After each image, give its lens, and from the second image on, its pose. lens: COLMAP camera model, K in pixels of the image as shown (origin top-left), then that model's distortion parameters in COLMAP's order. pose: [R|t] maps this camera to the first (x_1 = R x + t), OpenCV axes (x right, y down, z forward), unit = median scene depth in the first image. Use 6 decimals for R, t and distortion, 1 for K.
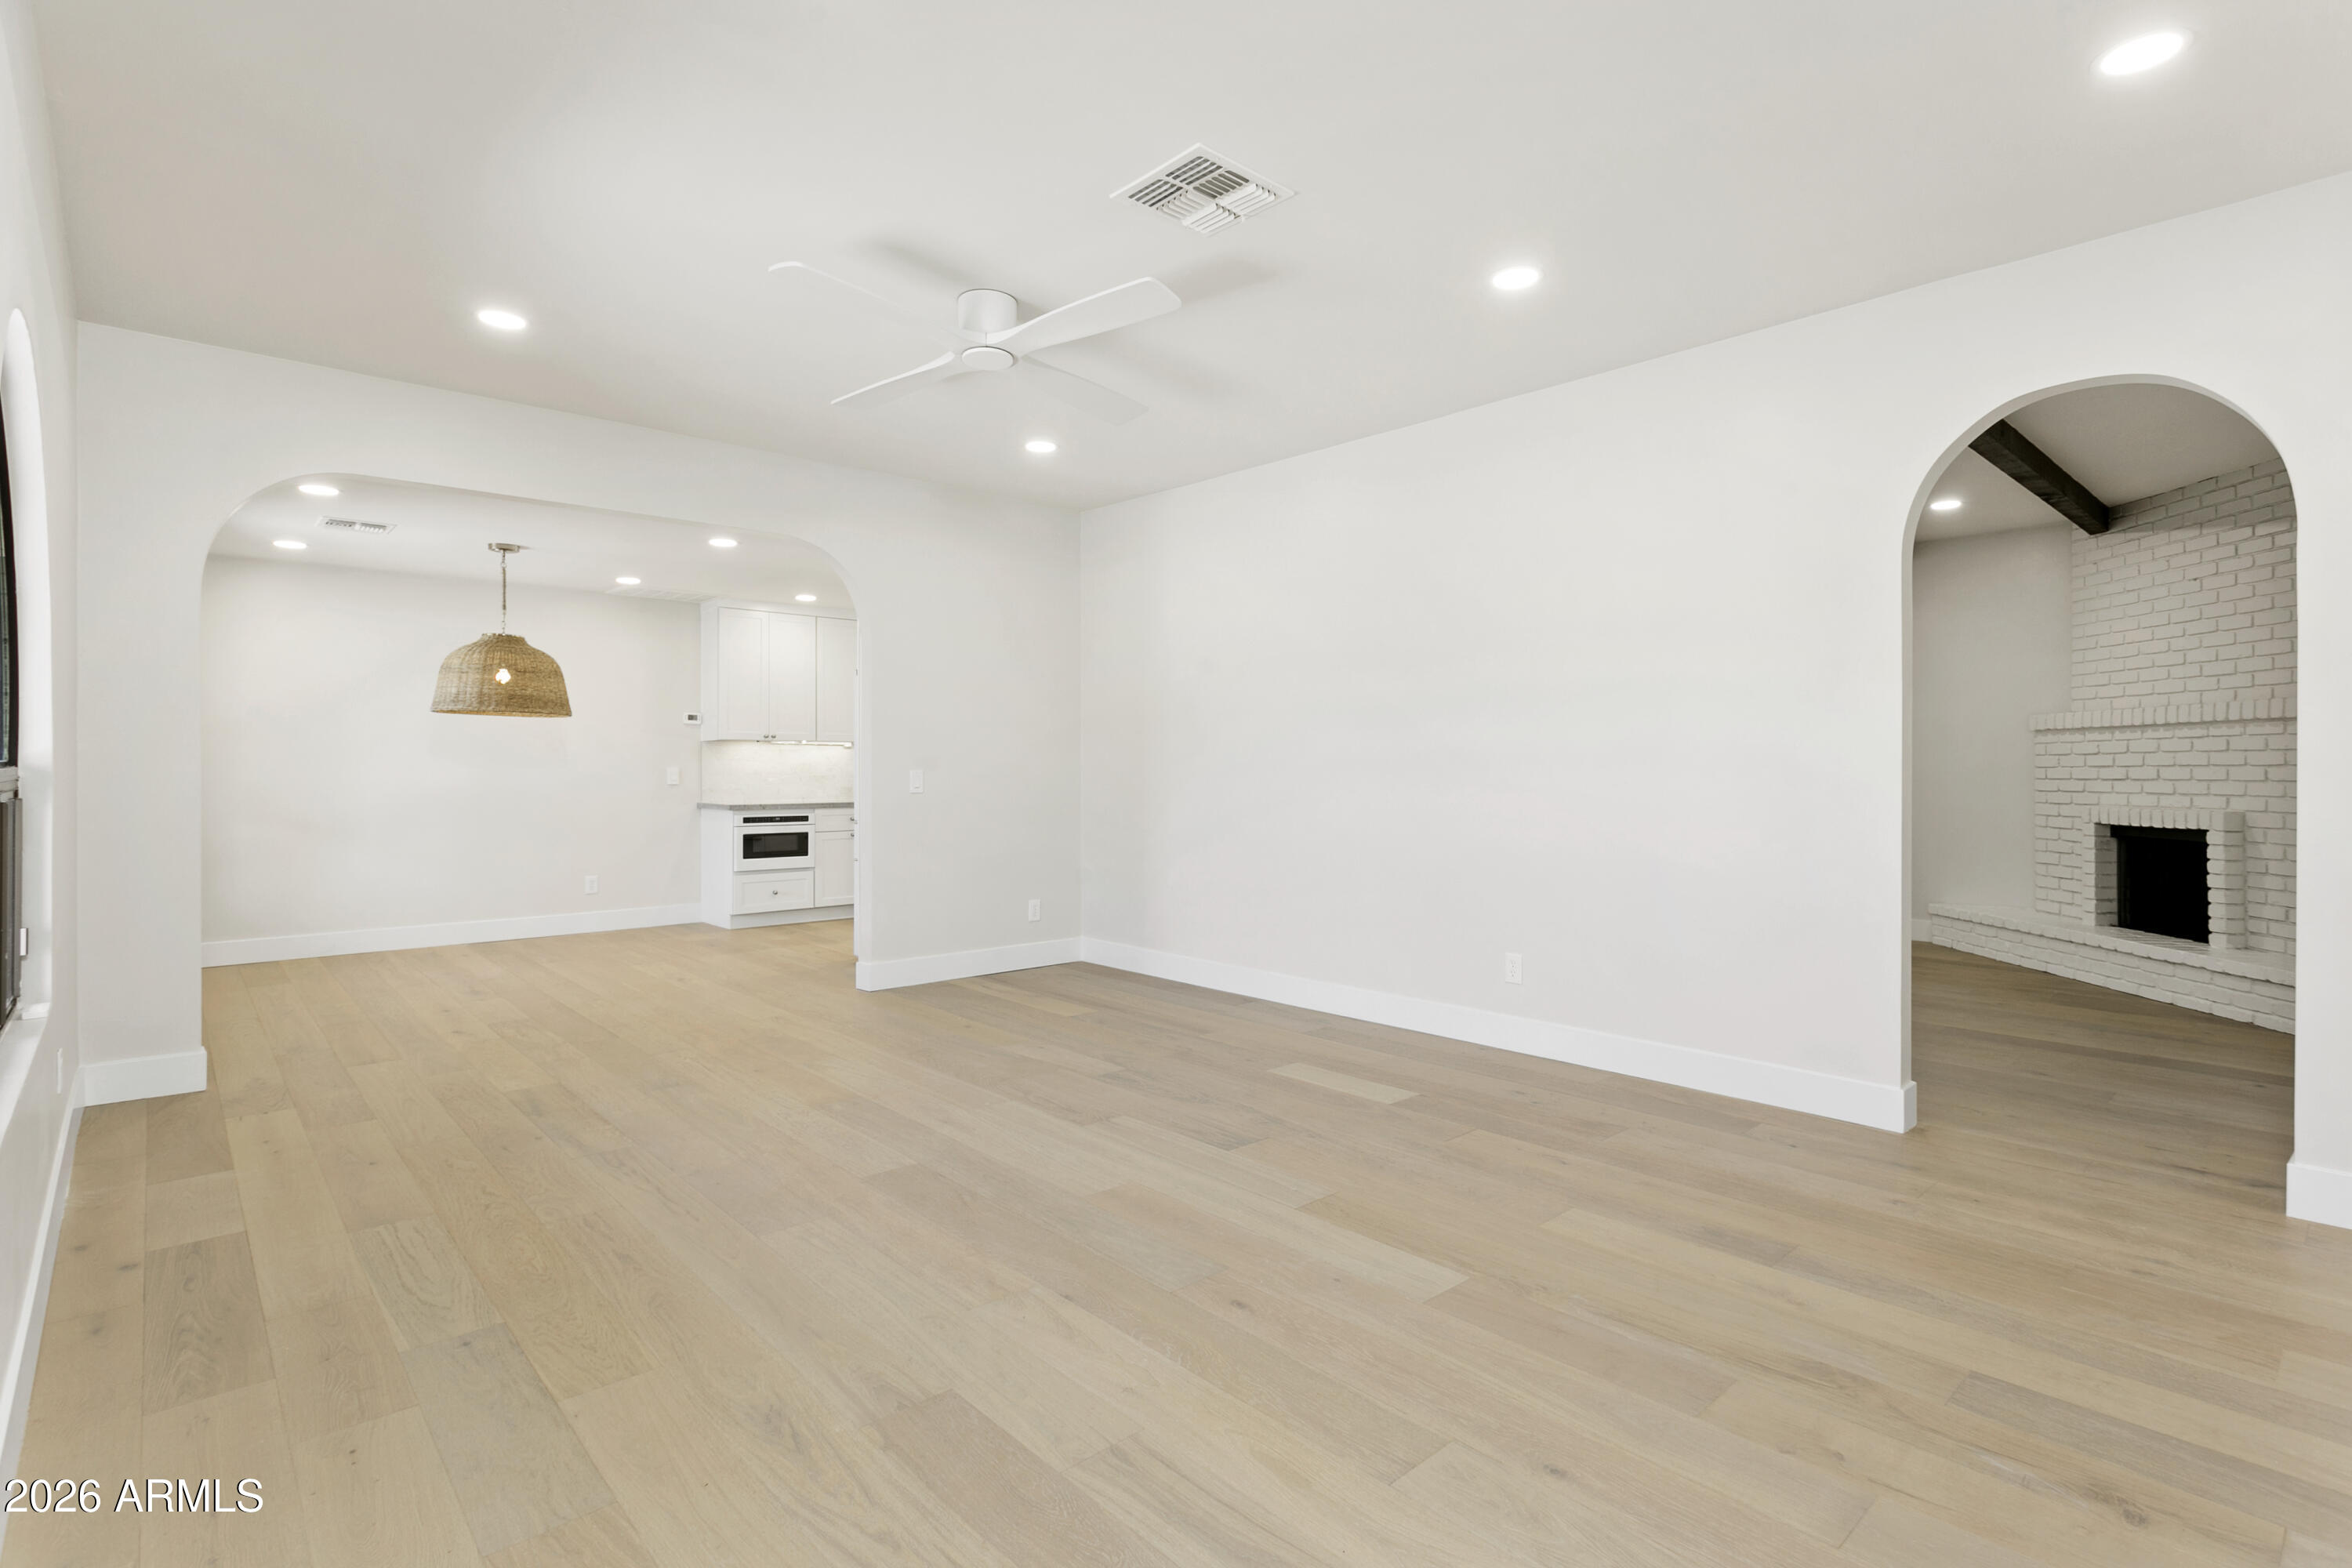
lens RADIAL K [[1116.5, 0, 1168.4], [0, 1116.5, 771.5], [0, 0, 1]] dist [-0.001754, 0.001180]
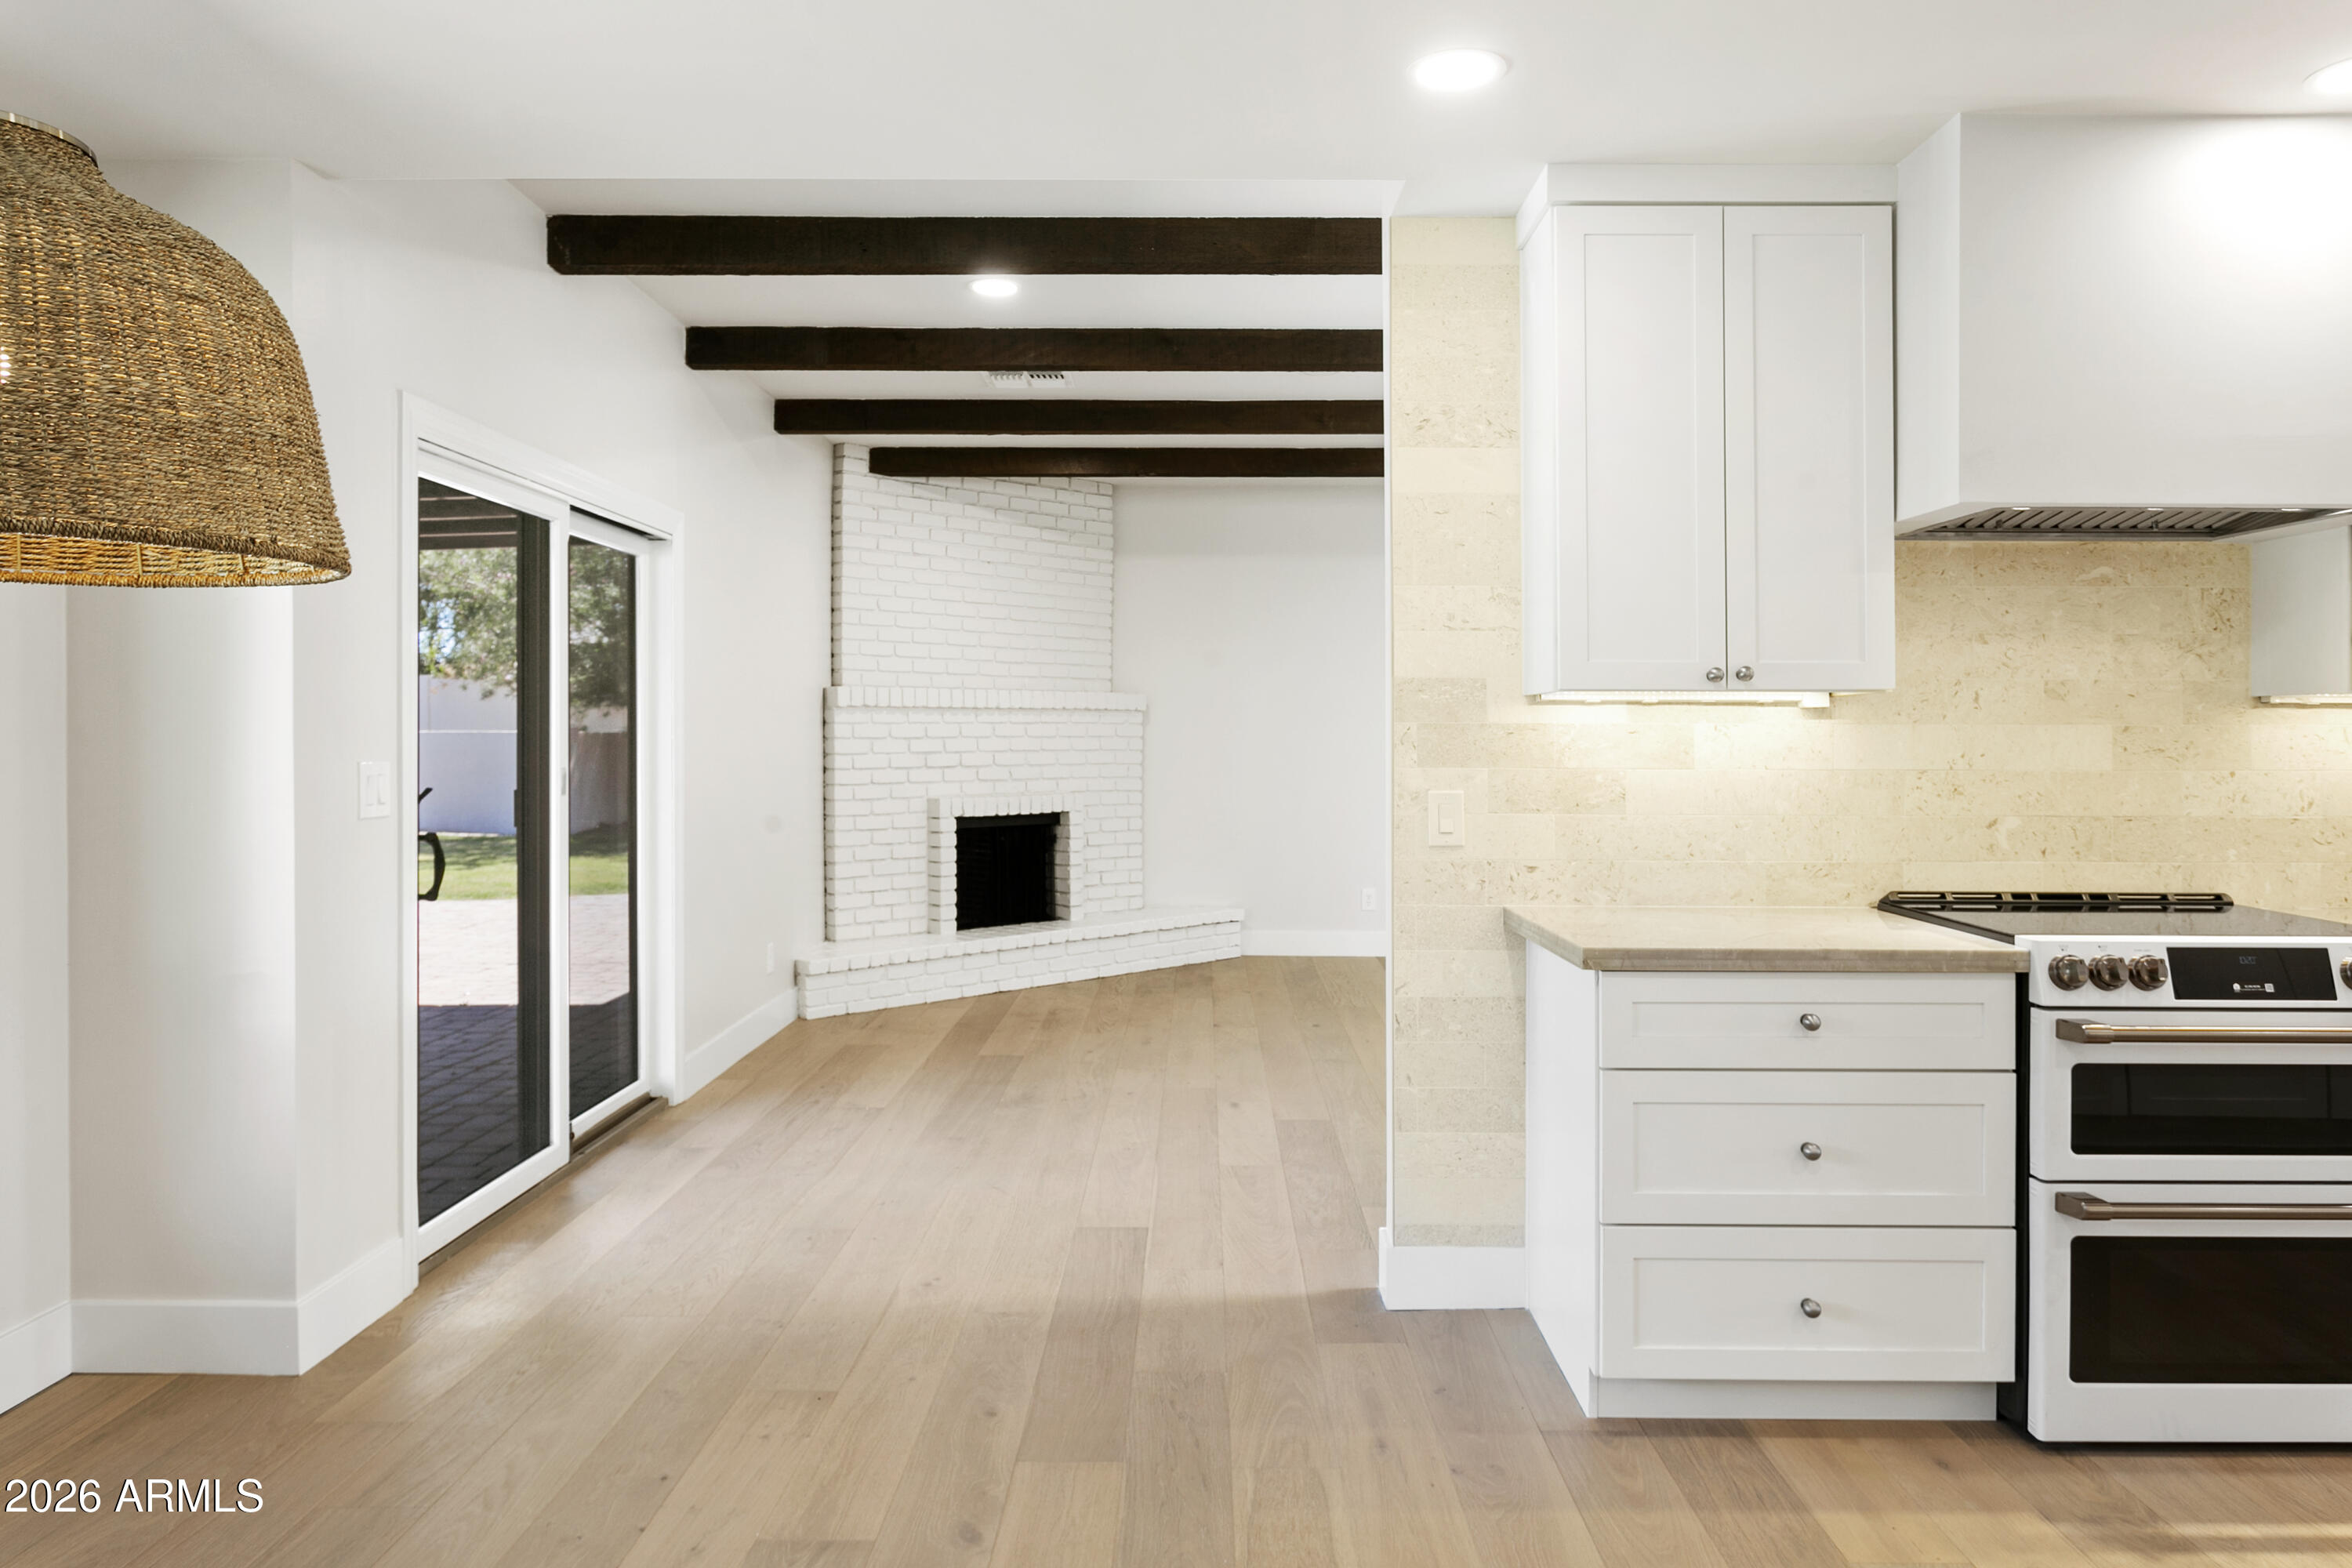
lens RADIAL K [[1517.5, 0, 1161.0], [0, 1517.5, 745.6], [0, 0, 1]] dist [0.005240, -0.003447]
pose [[-0.730266, -0.003623, 0.683153, -0.107493], [0.002069, 0.999970, 0.007515, -0.019199], [-0.683160, 0.006901, -0.730236, 1.818594]]
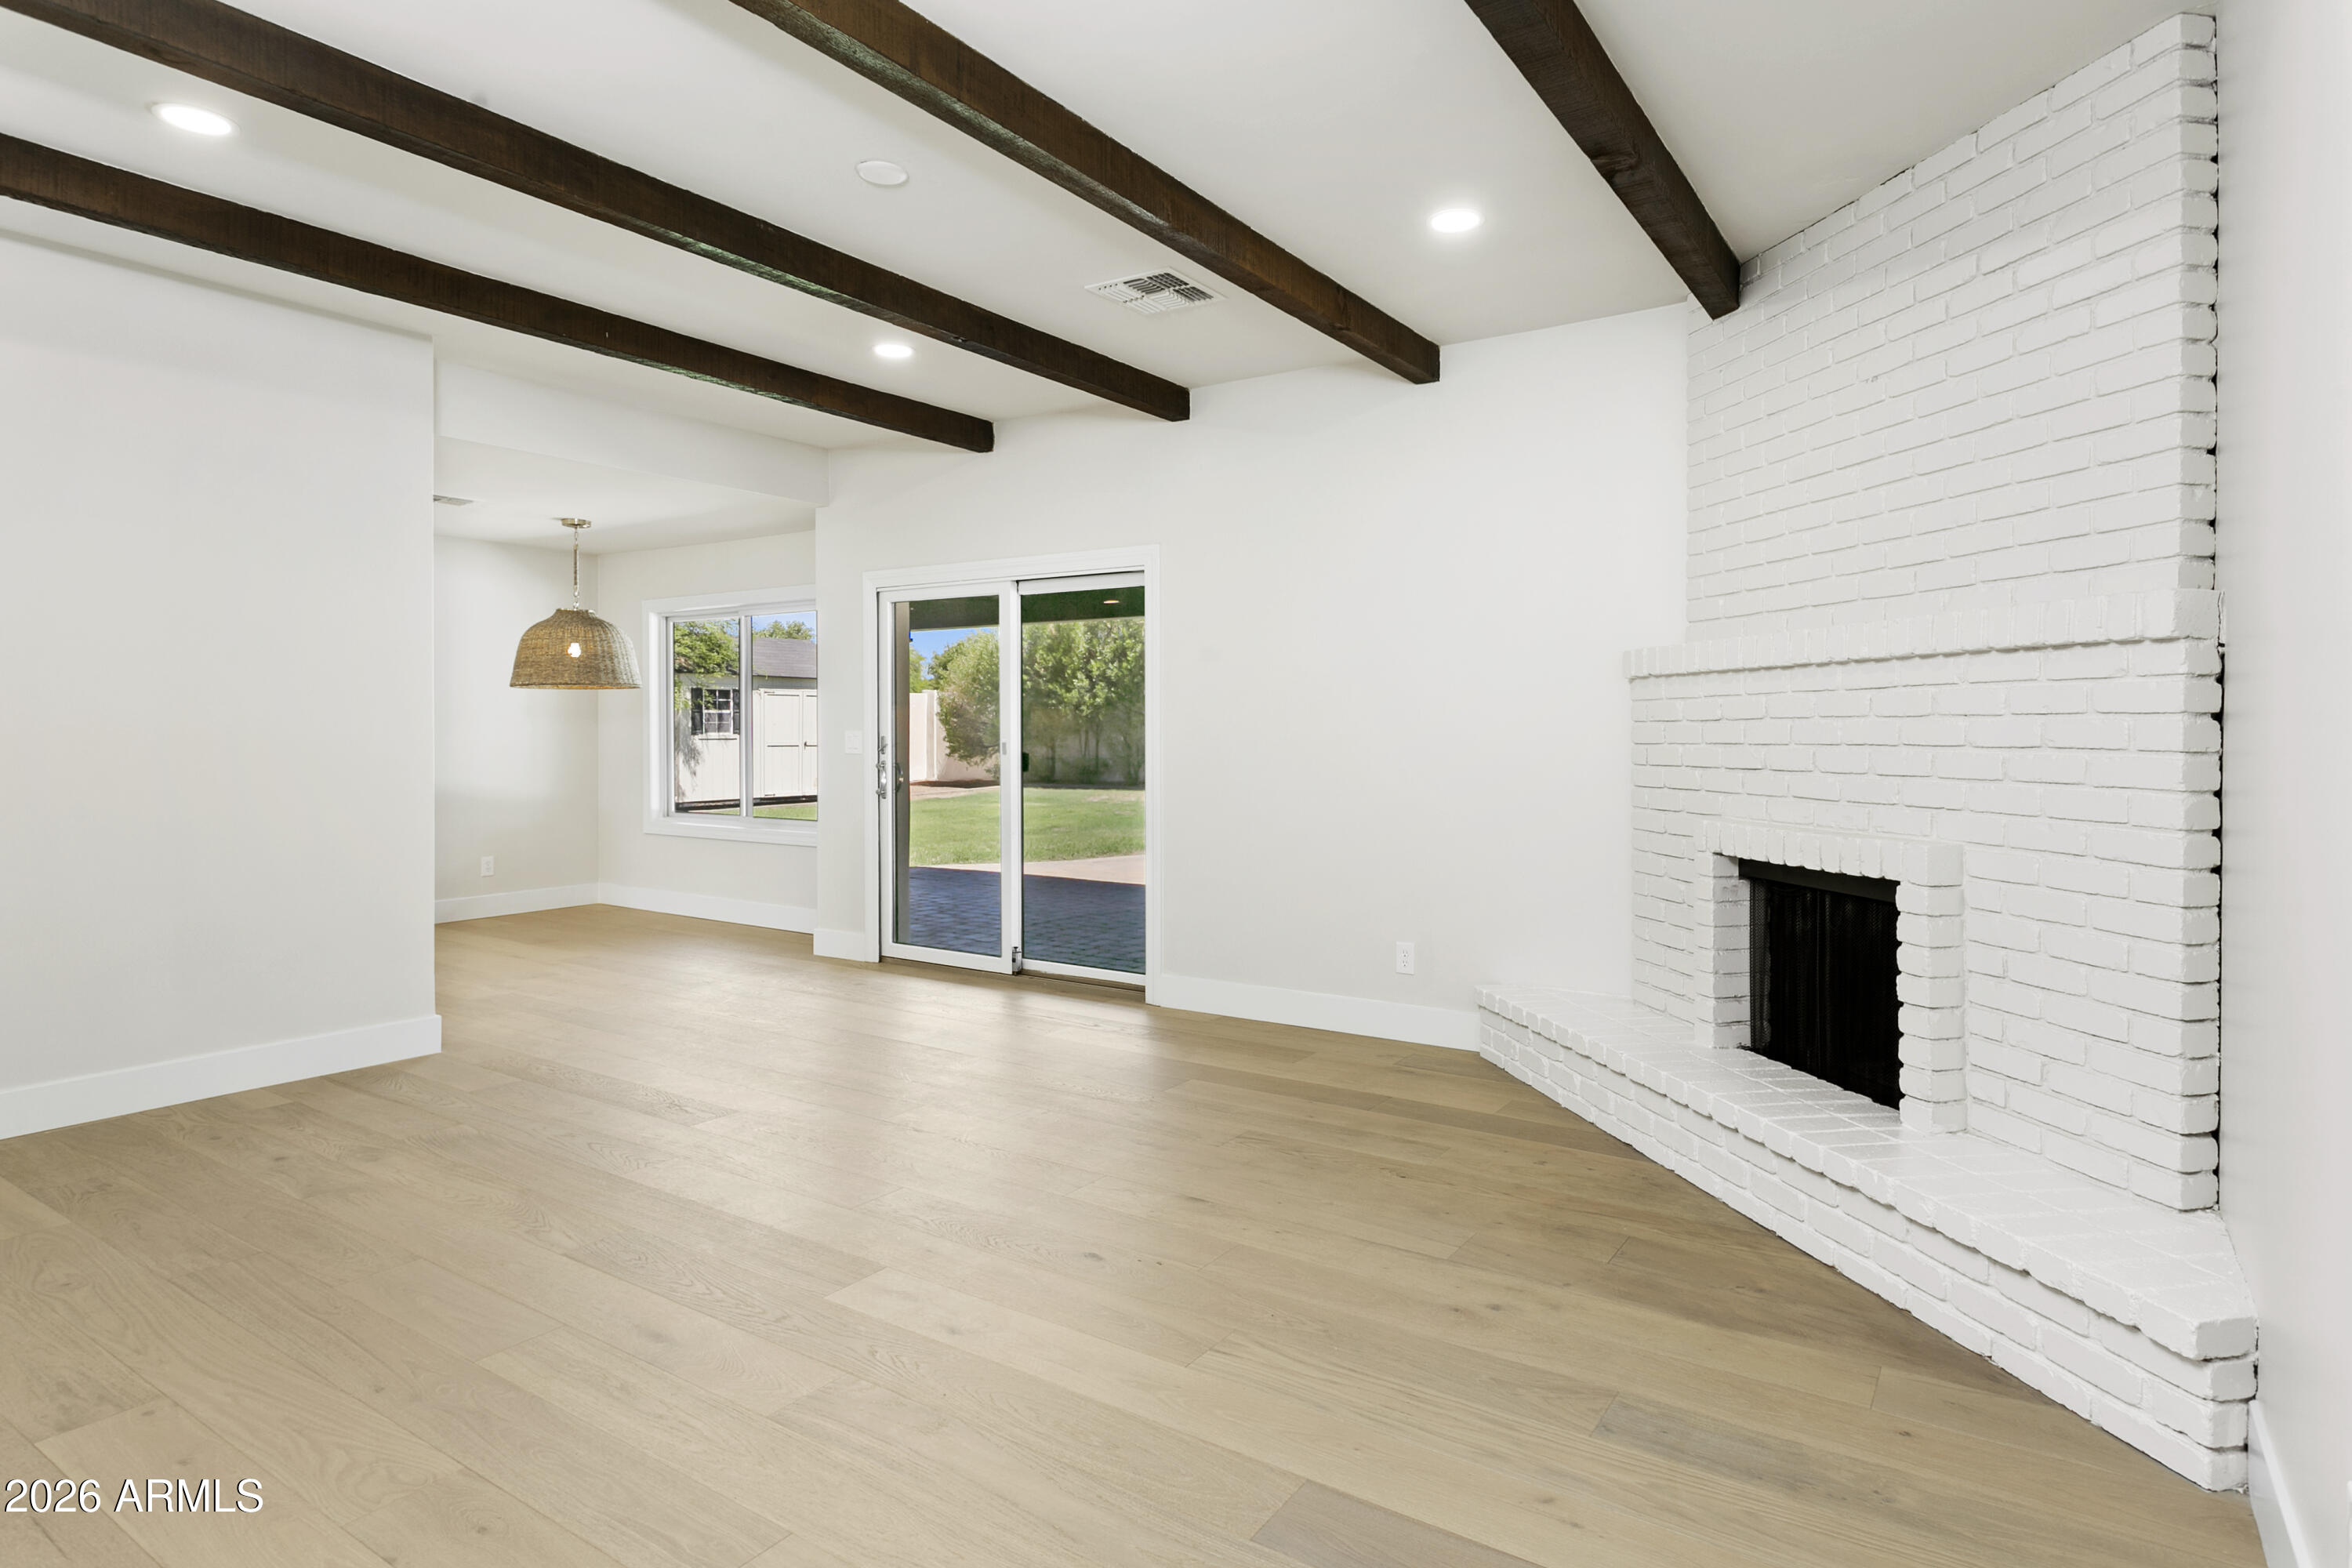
lens RADIAL K [[1275.3, 0, 1161.7], [0, 1275.3, 745.1], [0, 0, 1]] dist [-0.003902, -0.000968]
pose [[0.971150, -0.008477, 0.238317, 0.450277], [0.005561, 0.999901, 0.012905, -0.013905], [-0.238403, -0.011208, 0.971102, 0.496447]]
